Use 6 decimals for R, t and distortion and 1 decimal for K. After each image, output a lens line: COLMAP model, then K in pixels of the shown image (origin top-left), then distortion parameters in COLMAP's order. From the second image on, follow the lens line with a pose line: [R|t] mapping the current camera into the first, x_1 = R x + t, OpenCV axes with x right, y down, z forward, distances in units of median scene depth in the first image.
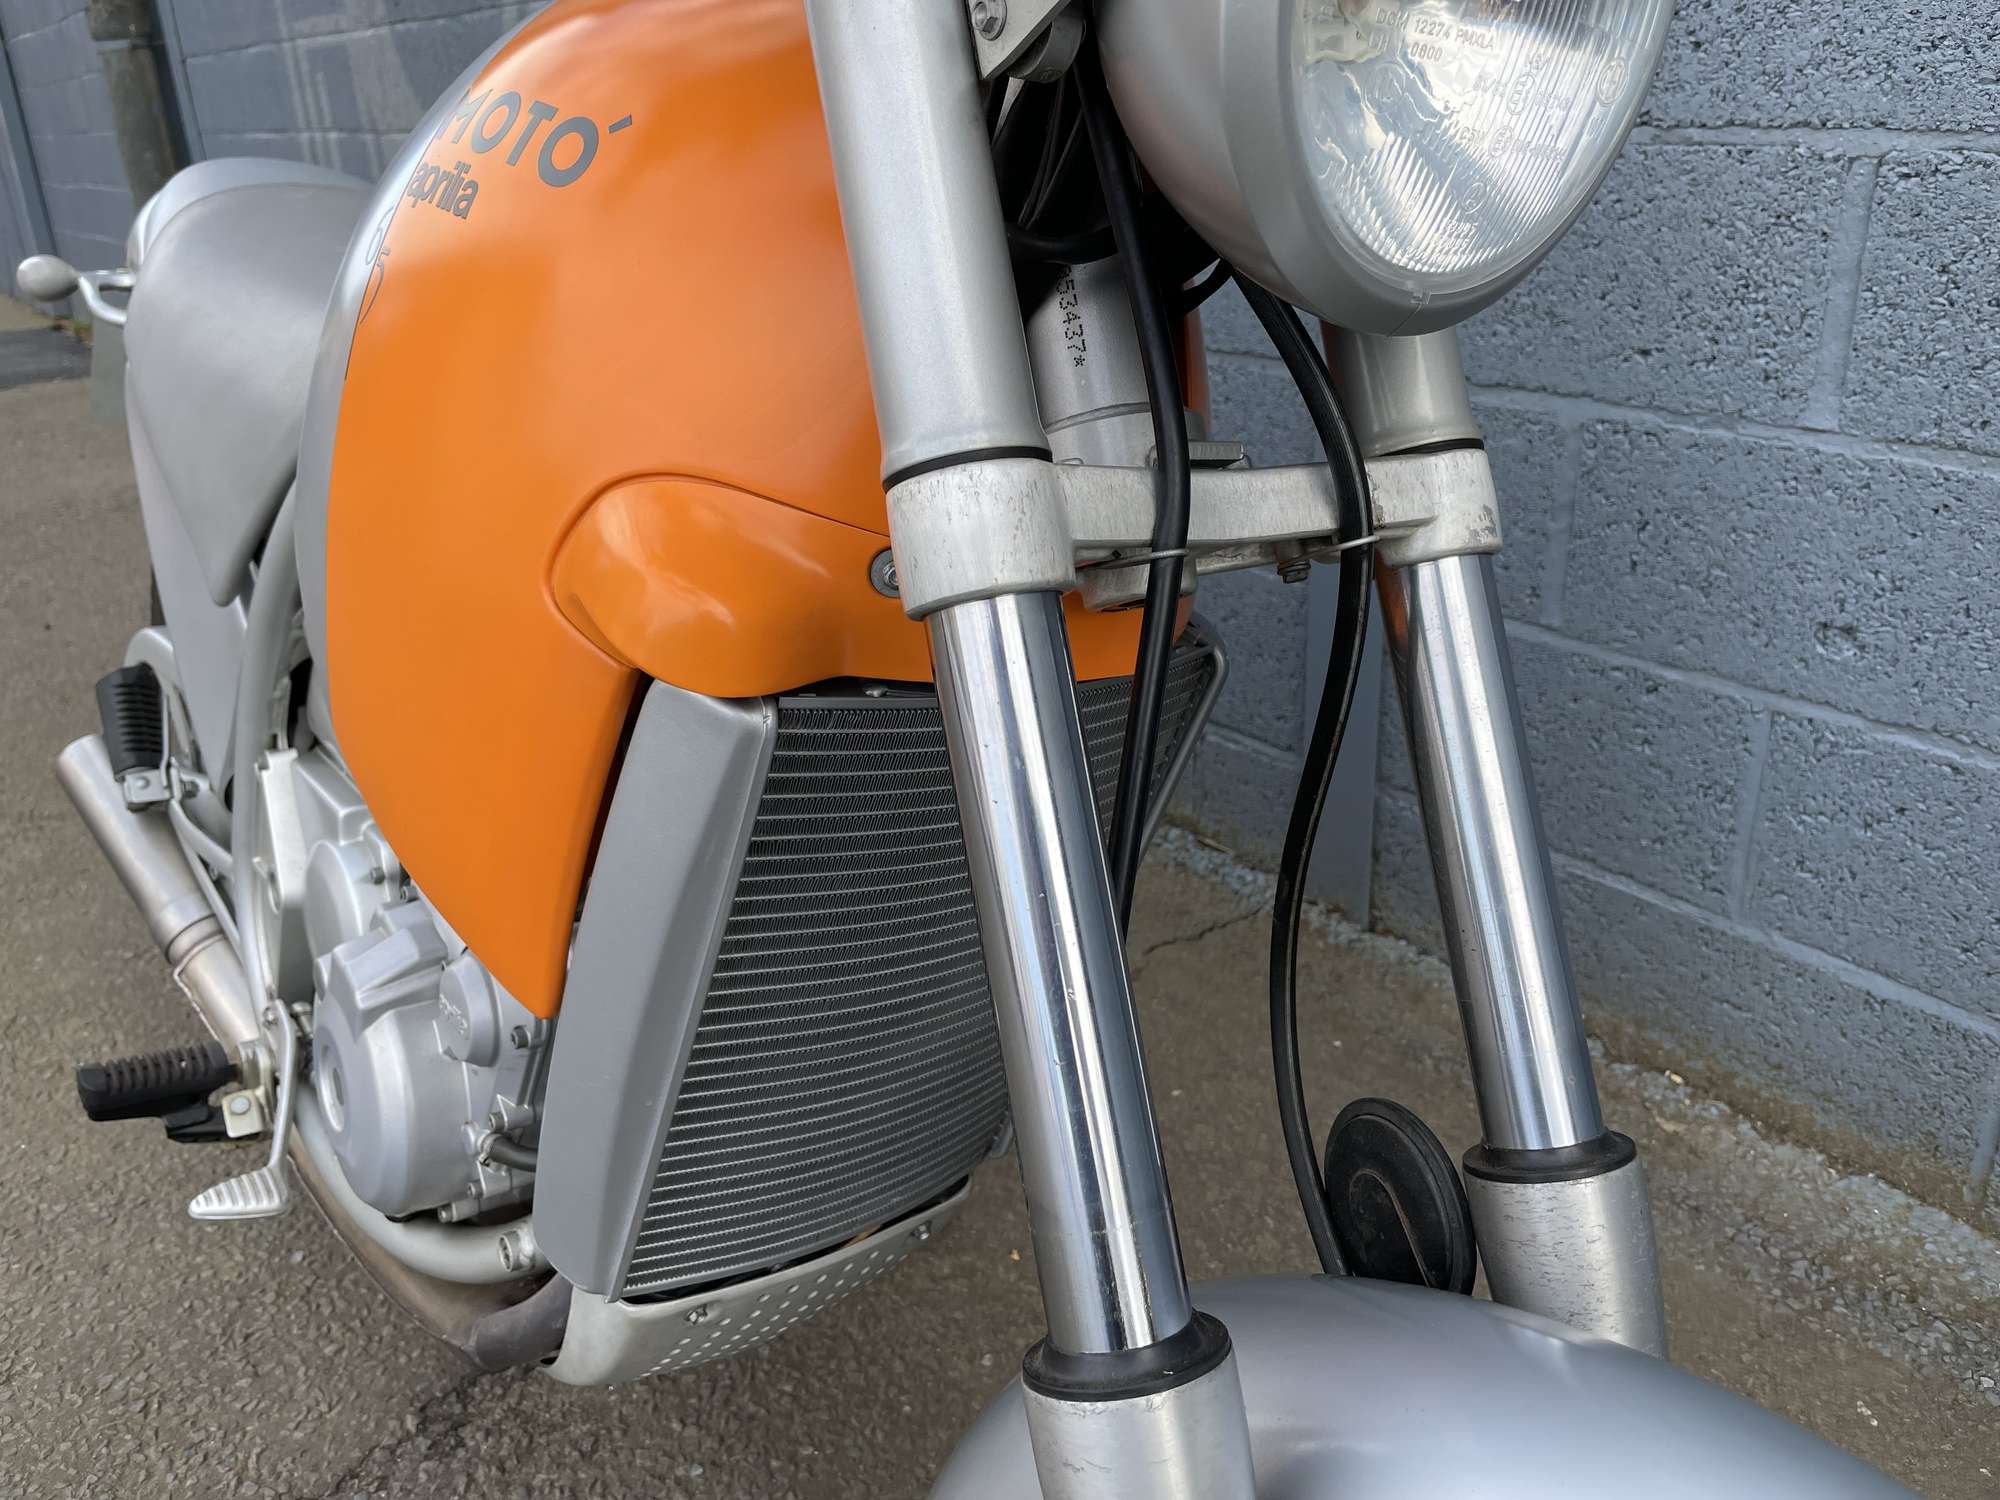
lens RADIAL K [[1537.3, 0, 985.6], [0, 1537.3, 730.8], [0, 0, 1]] dist [0.070742, -0.107270]
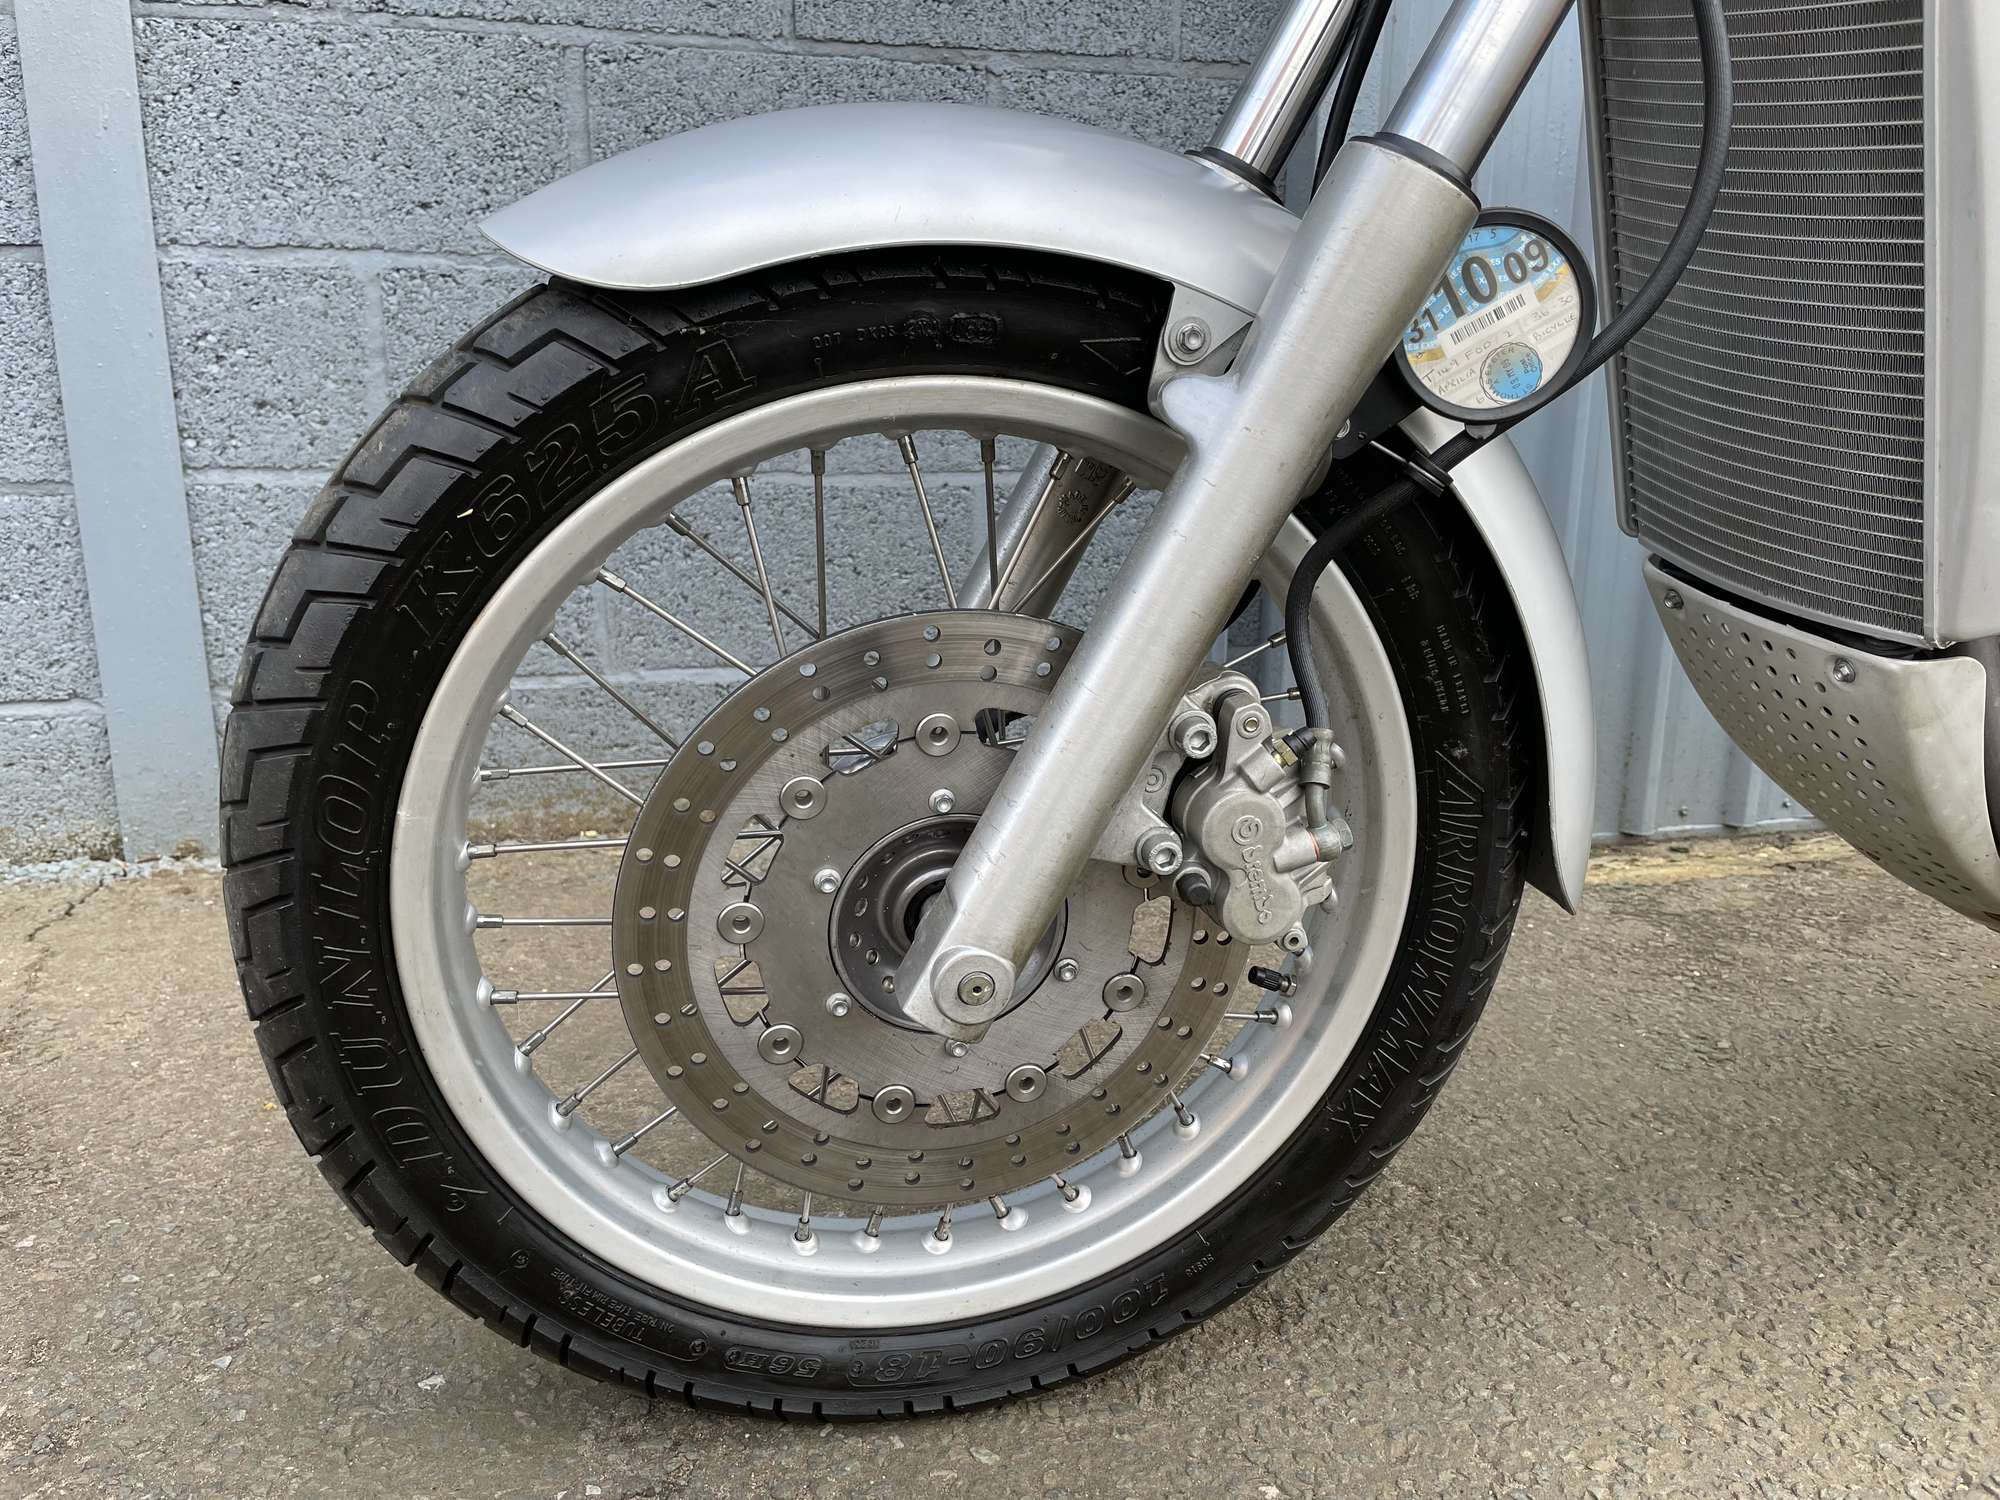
lens RADIAL K [[1537.3, 0, 988.5], [0, 1537.3, 754.5], [0, 0, 1]] dist [0.070742, -0.107270]
pose [[0.375473, -0.176529, 0.909867, -0.594544], [0.339273, 0.939736, 0.042317, 0.257956], [-0.862505, 0.292804, 0.412737, 0.269752]]
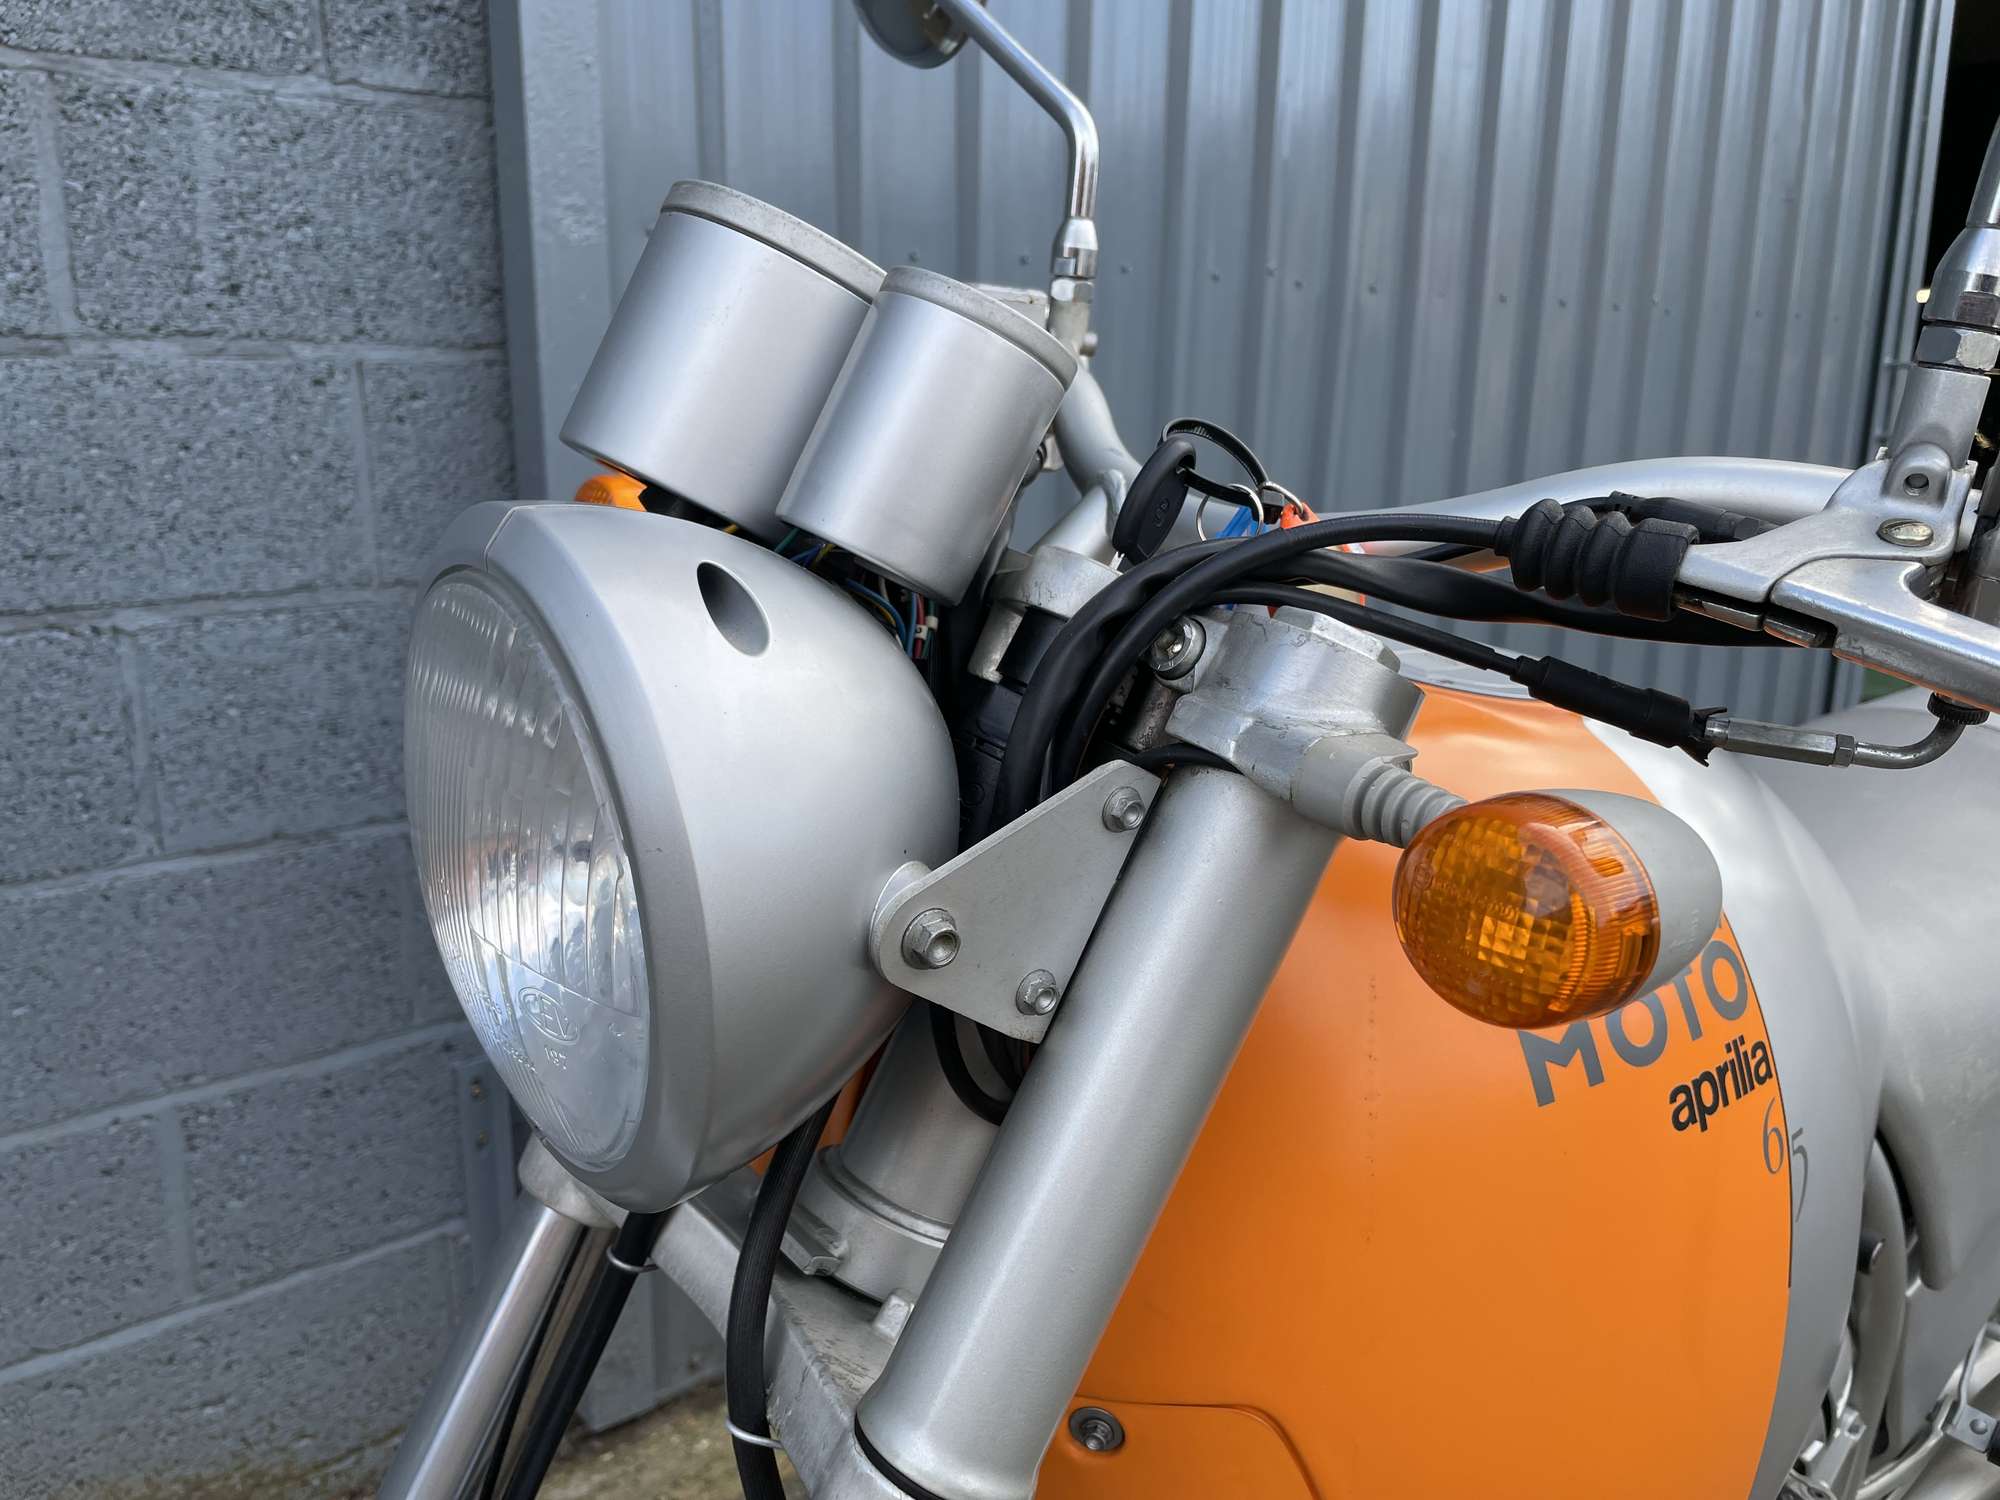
lens RADIAL K [[1537.3, 0, 985.4], [0, 1537.3, 753.1], [0, 0, 1]] dist [0.070742, -0.107270]
pose [[-0.028529, -0.193267, 0.980731, -0.341660], [0.380278, 0.905259, 0.189456, -0.138251], [-0.924432, 0.378356, 0.047670, 0.086693]]
